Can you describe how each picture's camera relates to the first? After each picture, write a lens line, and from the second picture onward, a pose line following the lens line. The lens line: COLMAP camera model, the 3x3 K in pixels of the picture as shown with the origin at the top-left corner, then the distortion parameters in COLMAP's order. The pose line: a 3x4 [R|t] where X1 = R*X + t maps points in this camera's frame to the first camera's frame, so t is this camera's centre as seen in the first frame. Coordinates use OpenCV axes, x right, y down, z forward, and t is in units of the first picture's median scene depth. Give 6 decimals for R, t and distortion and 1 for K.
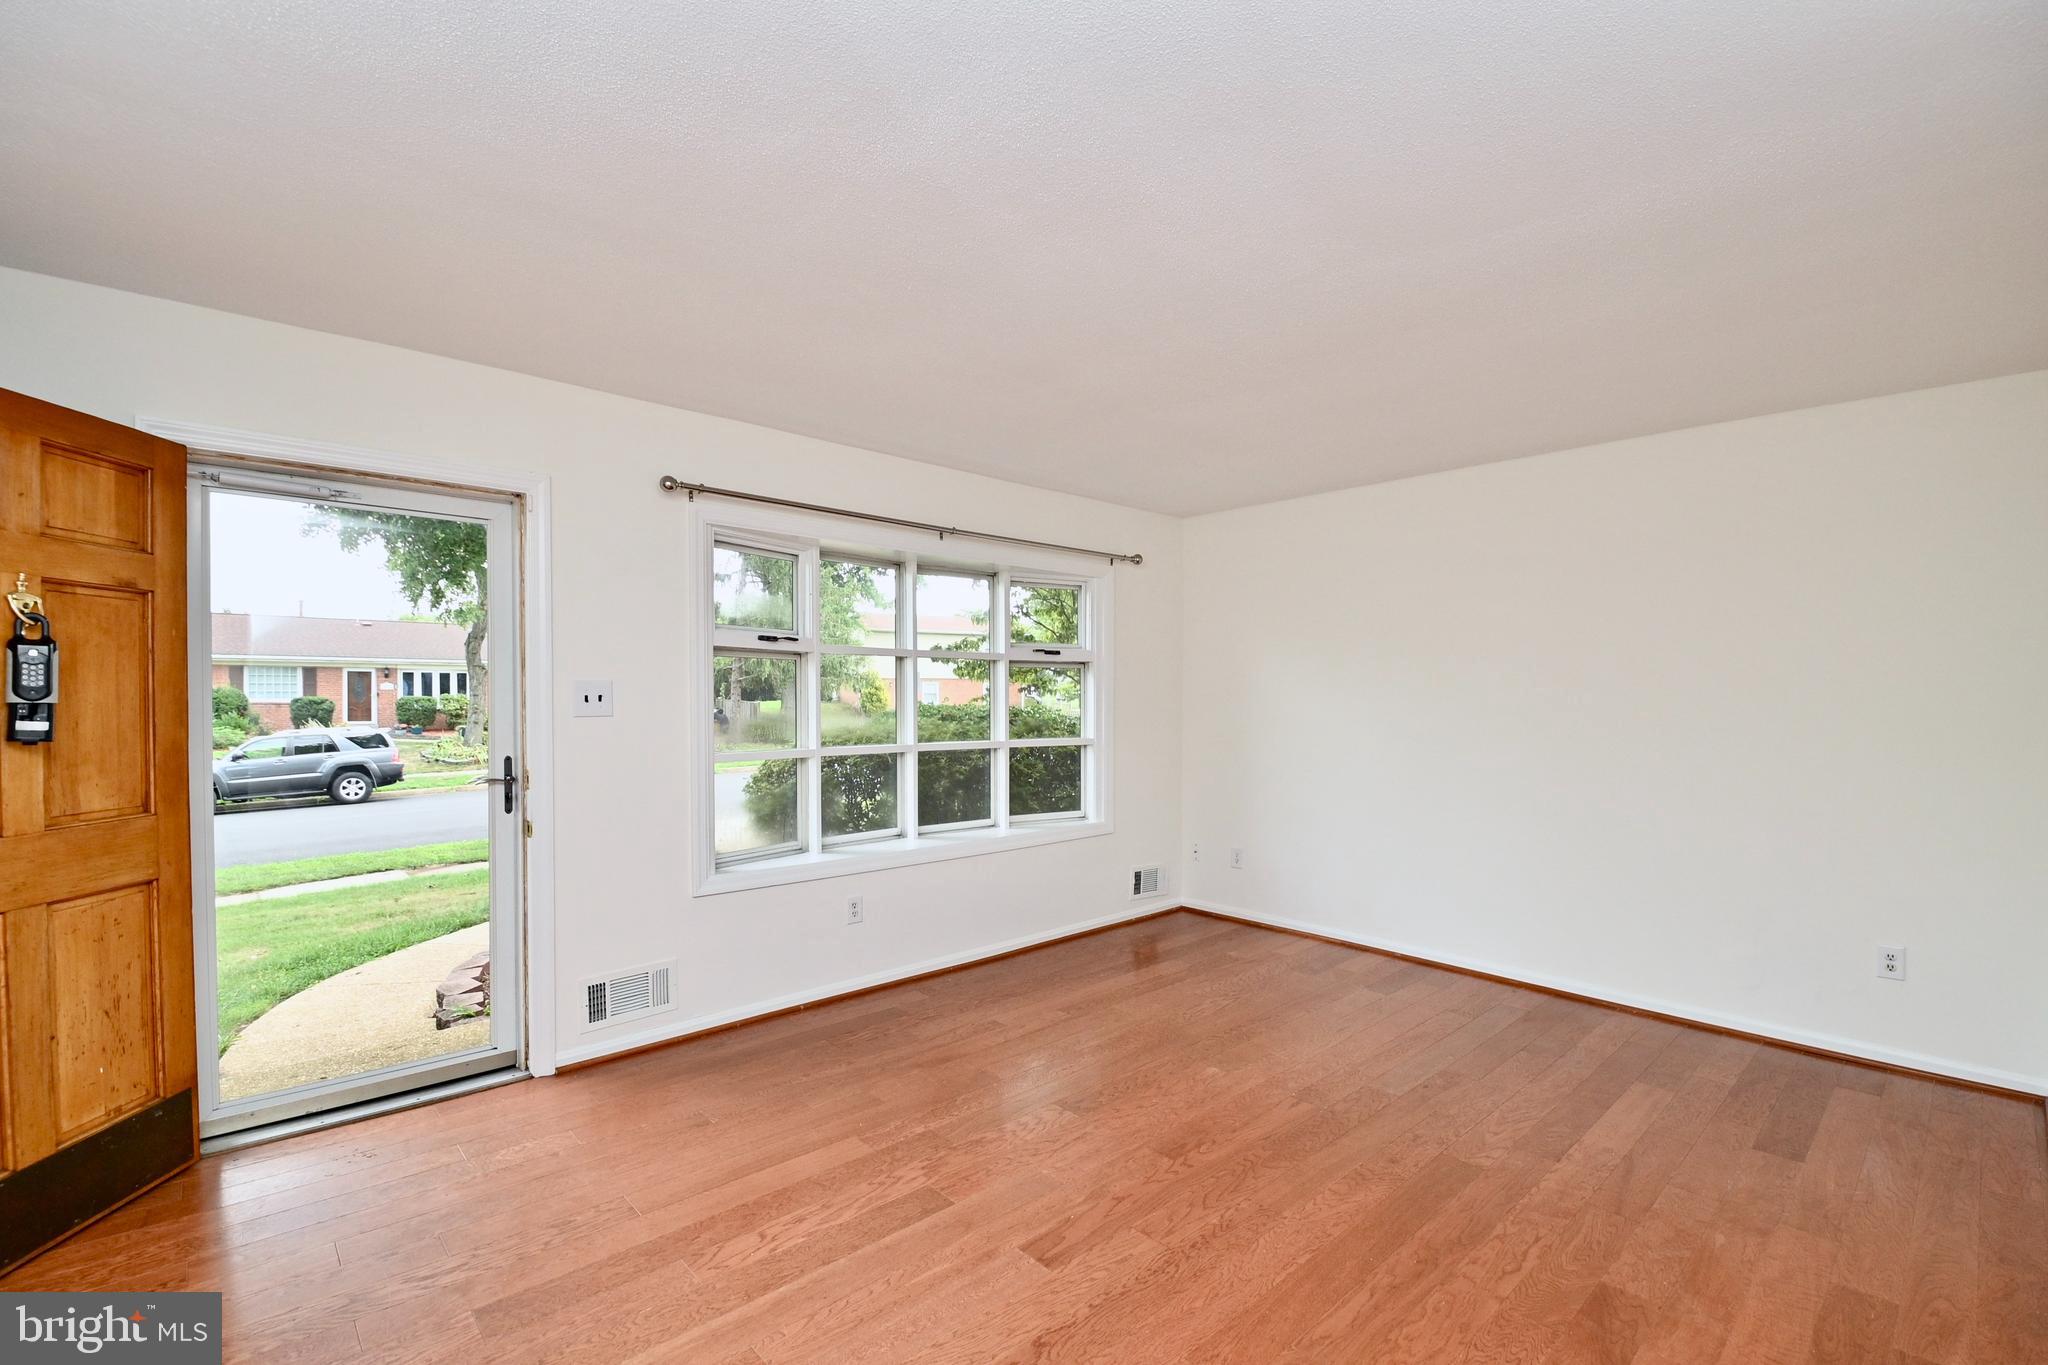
lens RADIAL K [[896.0, 0, 1039.0], [0, 896.0, 711.2], [0, 0, 1]] dist [0.016133, -0.022797]
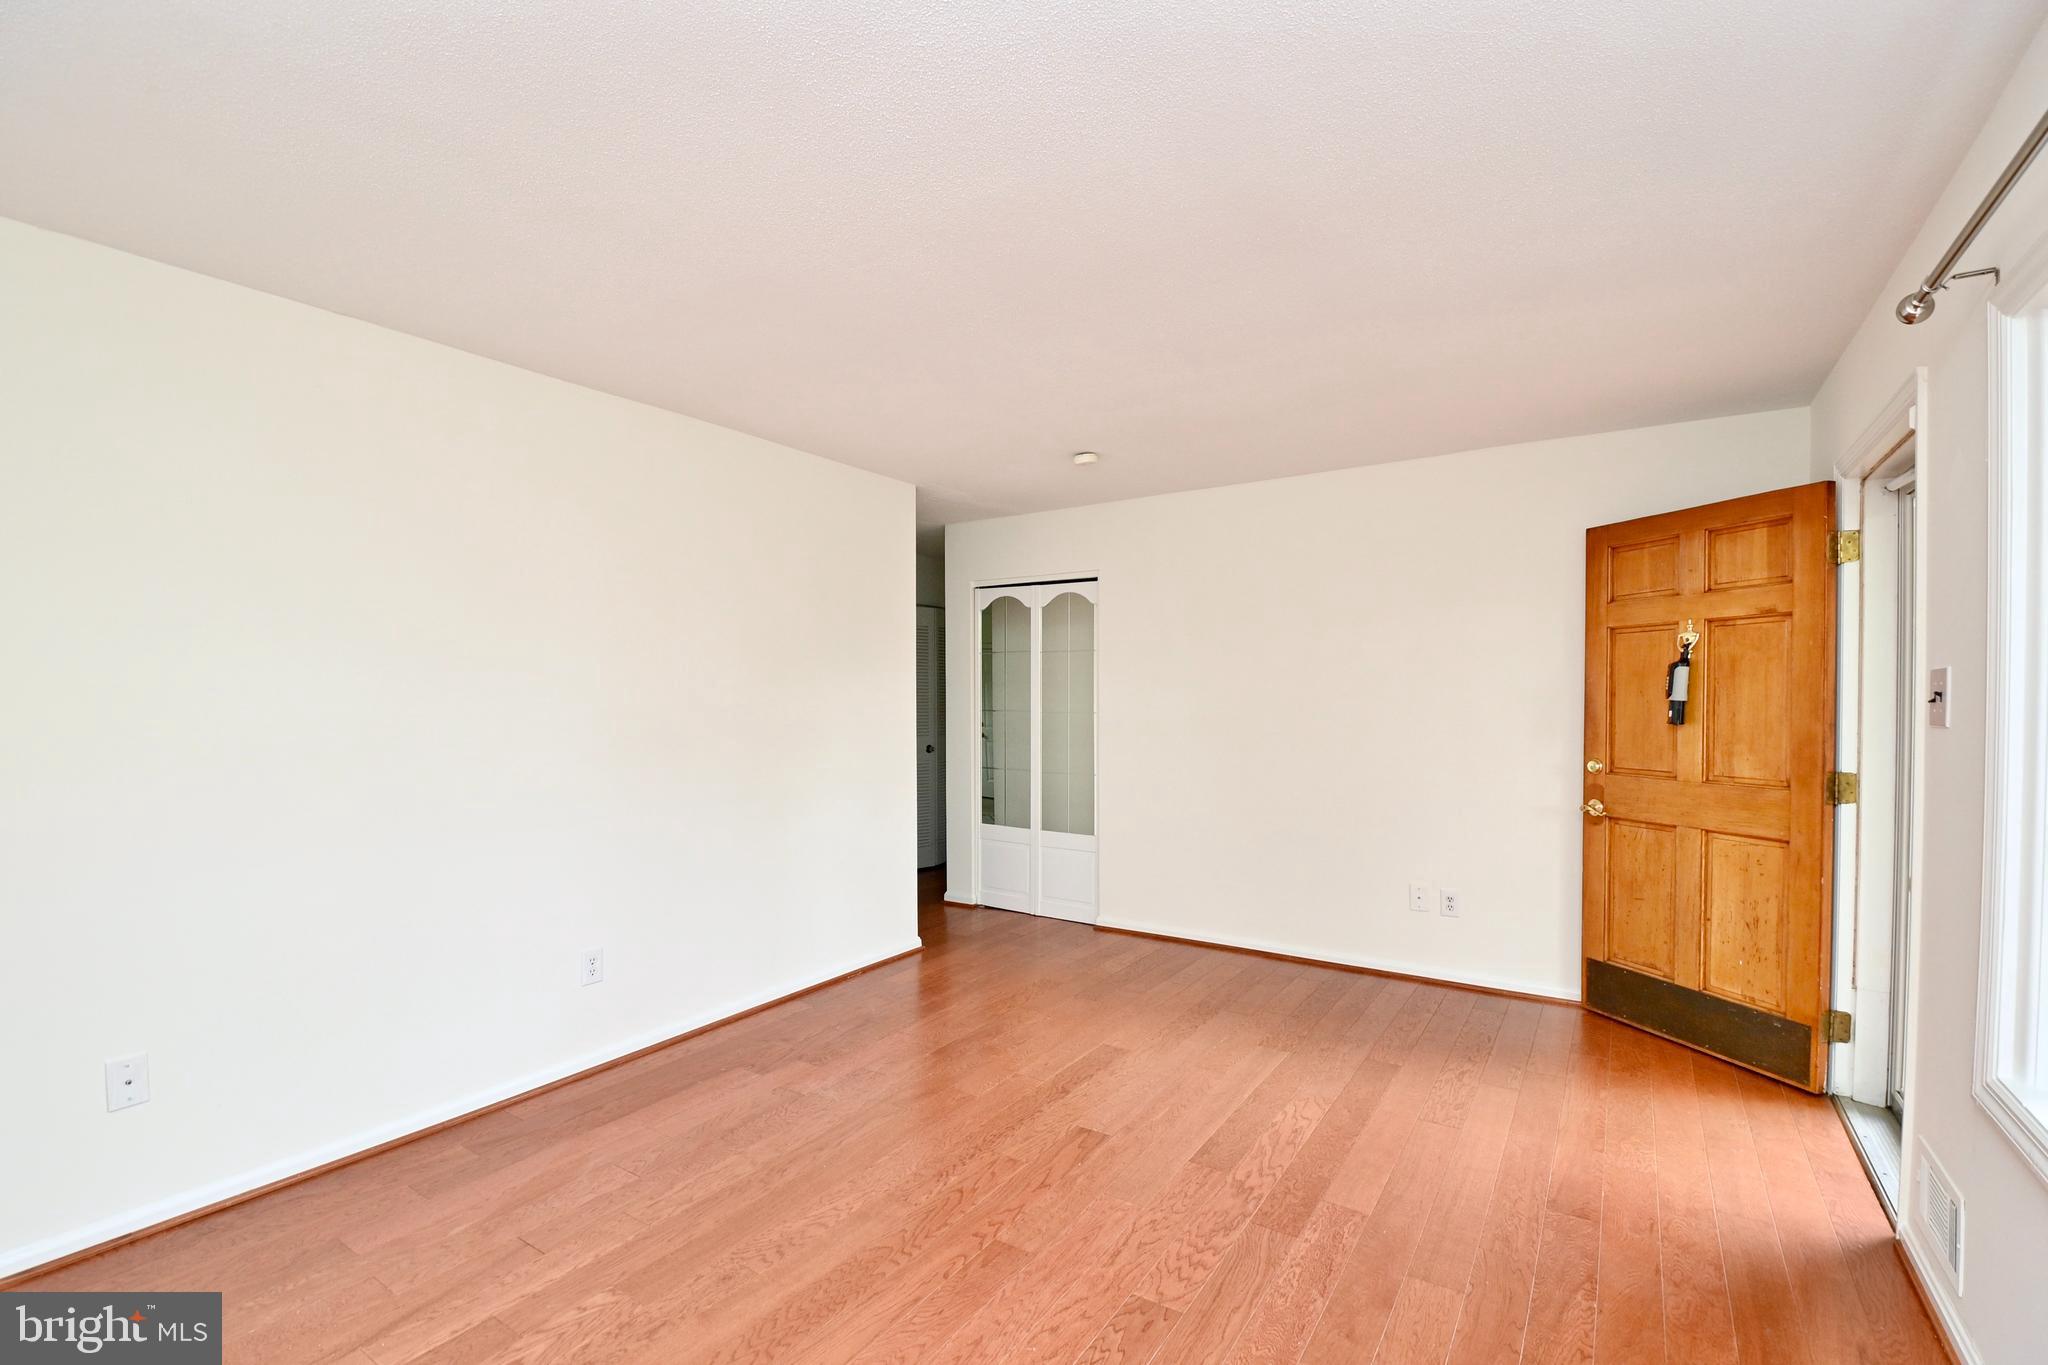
lens RADIAL K [[897.6, 0, 1037.0], [0, 897.6, 723.0], [0, 0, 1]] dist [0.014237, -0.023843]
pose [[-0.971010, 0.006923, -0.238938, 0.292555], [-0.003325, 0.999093, 0.042461, -0.024490], [0.239015, 0.042025, -0.970106, 1.704922]]
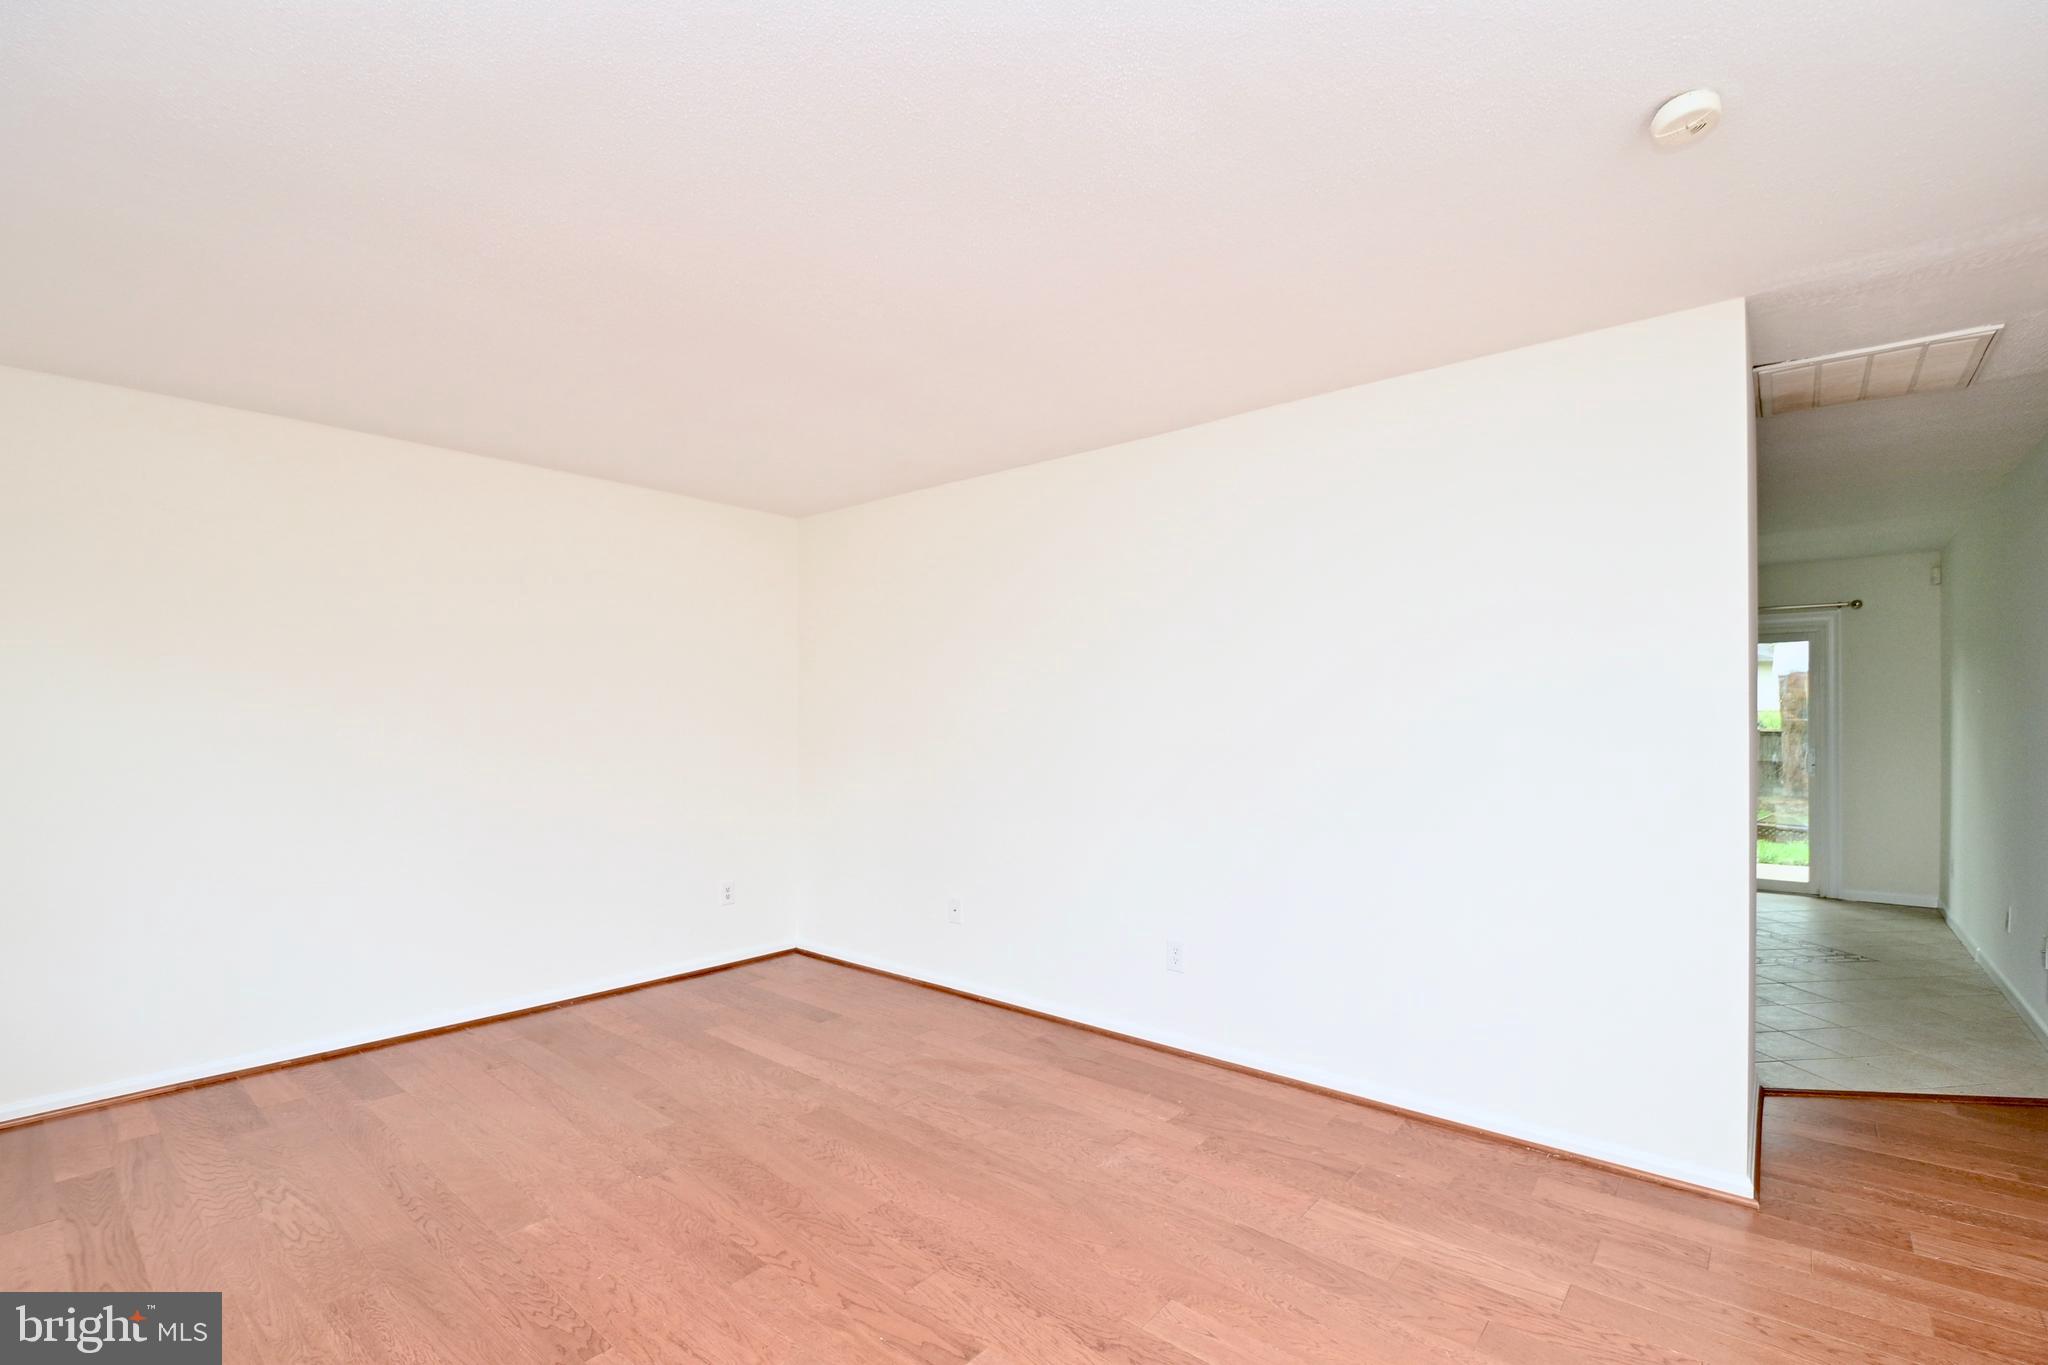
lens RADIAL K [[896.0, 0, 1039.0], [0, 896.0, 711.2], [0, 0, 1]] dist [0.016133, -0.022797]
pose [[-0.120428, -0.000638, 0.992722, -0.668309], [0.019460, 0.999806, 0.003003, -0.012358], [-0.992531, 0.019680, -0.120392, 0.787555]]
